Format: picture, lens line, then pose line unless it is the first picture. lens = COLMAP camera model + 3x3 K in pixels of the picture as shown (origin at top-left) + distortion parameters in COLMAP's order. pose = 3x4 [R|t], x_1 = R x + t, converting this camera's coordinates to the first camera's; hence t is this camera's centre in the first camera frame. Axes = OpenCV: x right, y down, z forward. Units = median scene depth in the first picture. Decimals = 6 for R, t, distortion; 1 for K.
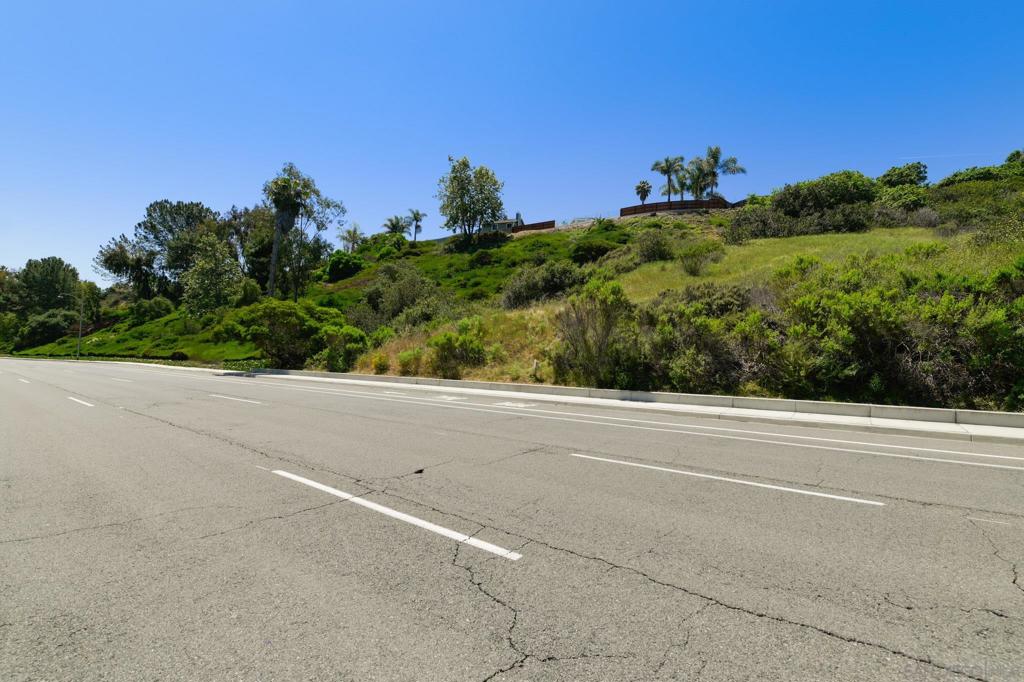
lens RADIAL K [[427.8, 0, 512.0], [0, 427.8, 341.0], [0, 0, 1]] dist [-0.000898, -0.000138]
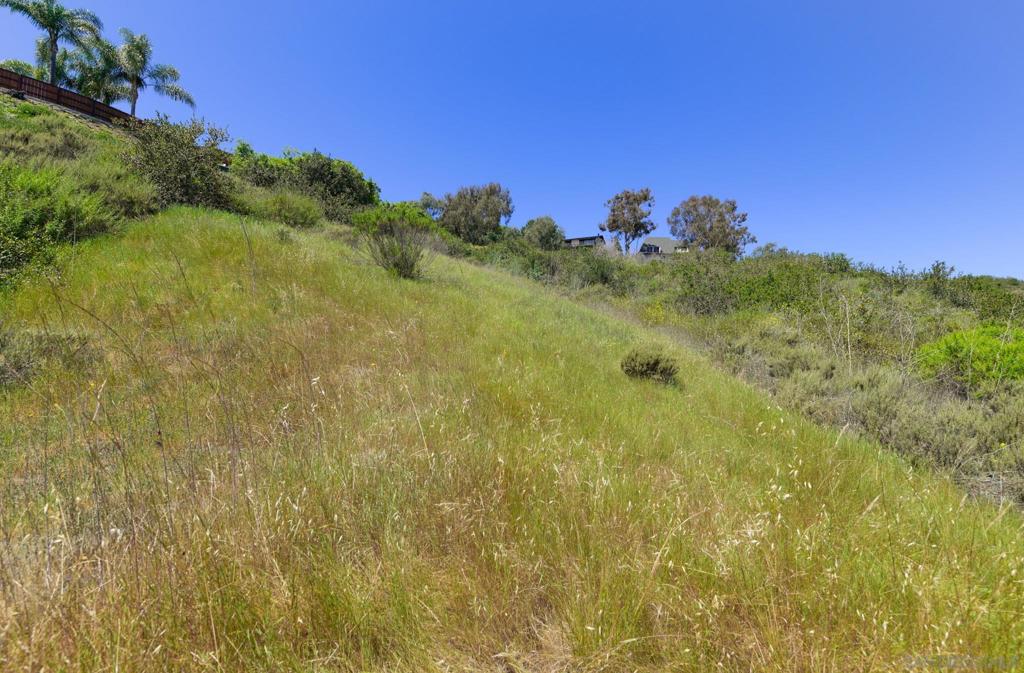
lens RADIAL K [[450.1, 0, 515.0], [0, 450.1, 341.5], [0, 0, 1]] dist [0.003351, -0.008524]
pose [[0.264477, 0.013062, 0.964303, 0.020341], [-0.021996, 0.999730, -0.007509, -0.039737], [-0.964141, -0.019225, 0.264693, 0.332889]]
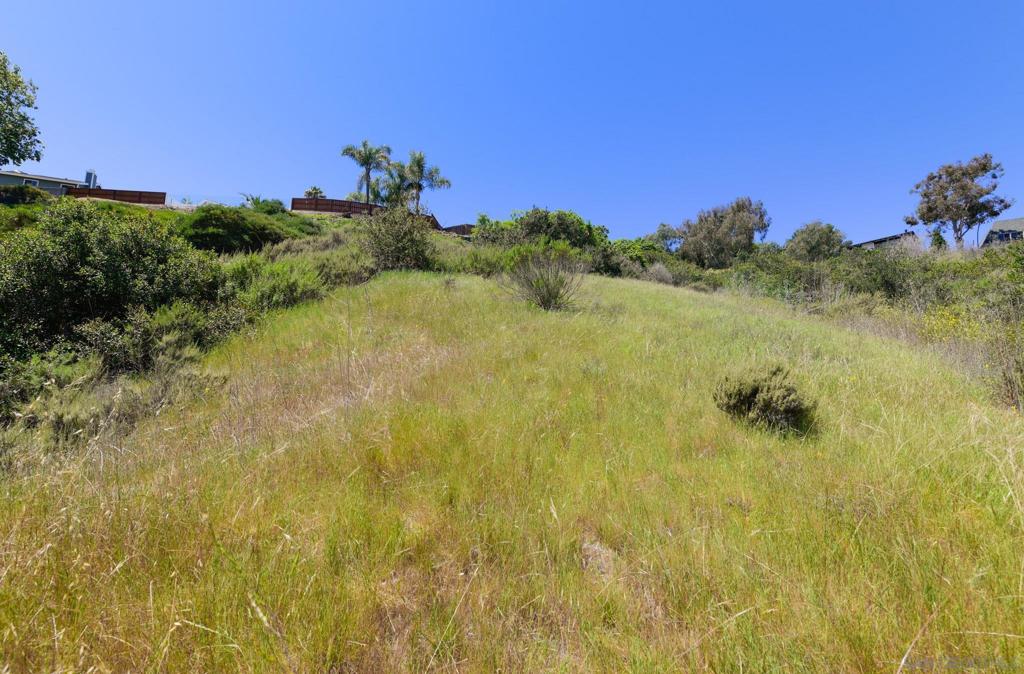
lens RADIAL K [[457.5, 0, 500.0], [0, 457.5, 336.3], [0, 0, 1]] dist [0.002017, -0.007340]
pose [[0.749054, 0.066653, 0.659147, 0.052171], [-0.000406, 0.994972, -0.100150, -0.037732], [-0.662509, 0.074750, 0.745315, 0.307045]]
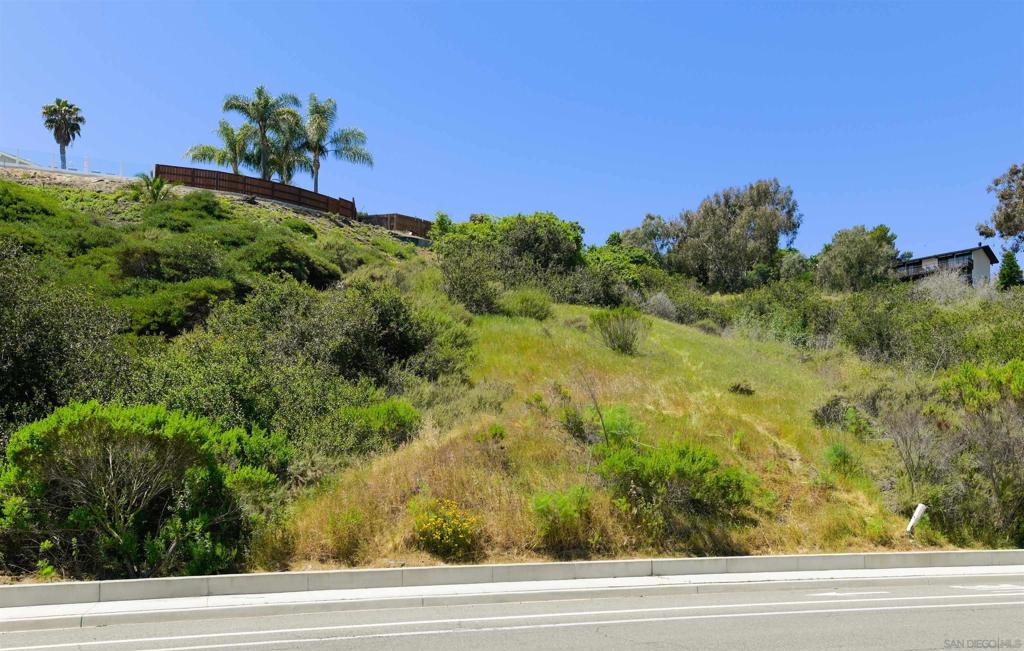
lens RADIAL K [[901.6, 0, 506.7], [0, 901.6, 437.6], [0, 0, 1]] dist [0.041541, -0.011719]
pose [[0.590145, 0.037949, 0.806405, -0.269746], [-0.006659, 0.999089, -0.042143, 0.003388], [-0.807270, 0.019501, 0.589860, 0.176756]]
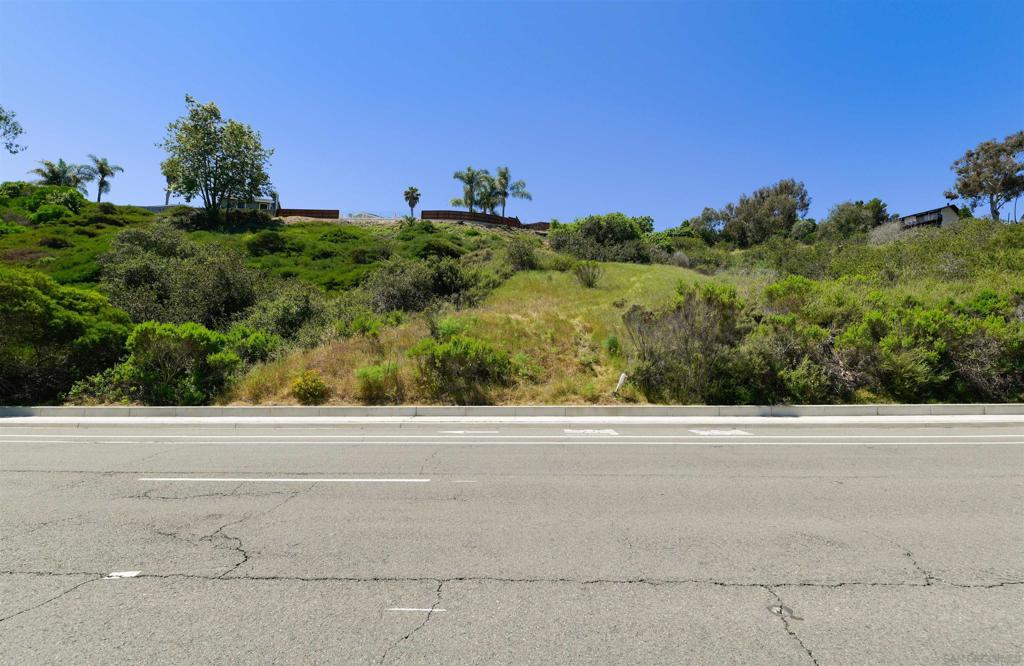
lens RADIAL K [[457.2, 0, 502.5], [0, 457.2, 334.1], [0, 0, 1]] dist [0.013146, -0.015246]
pose [[0.829587, 0.030690, 0.557533, -0.141767], [-0.003611, 0.998762, -0.049605, 0.003205], [-0.558366, 0.039139, 0.828671, 0.099293]]
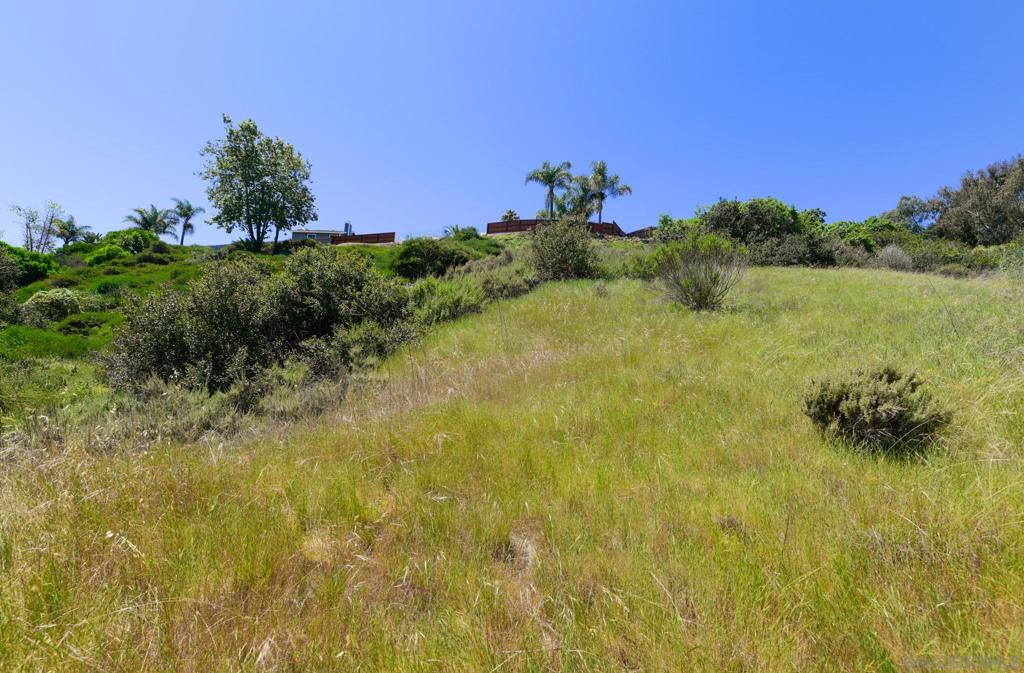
lens RADIAL K [[450.1, 0, 515.0], [0, 450.1, 341.5], [0, 0, 1]] dist [0.003351, -0.008524]
pose [[0.946743, 0.044983, 0.318831, 0.067812], [-0.012844, 0.994681, -0.102199, -0.037314], [-0.321732, 0.092662, 0.942286, 0.296538]]
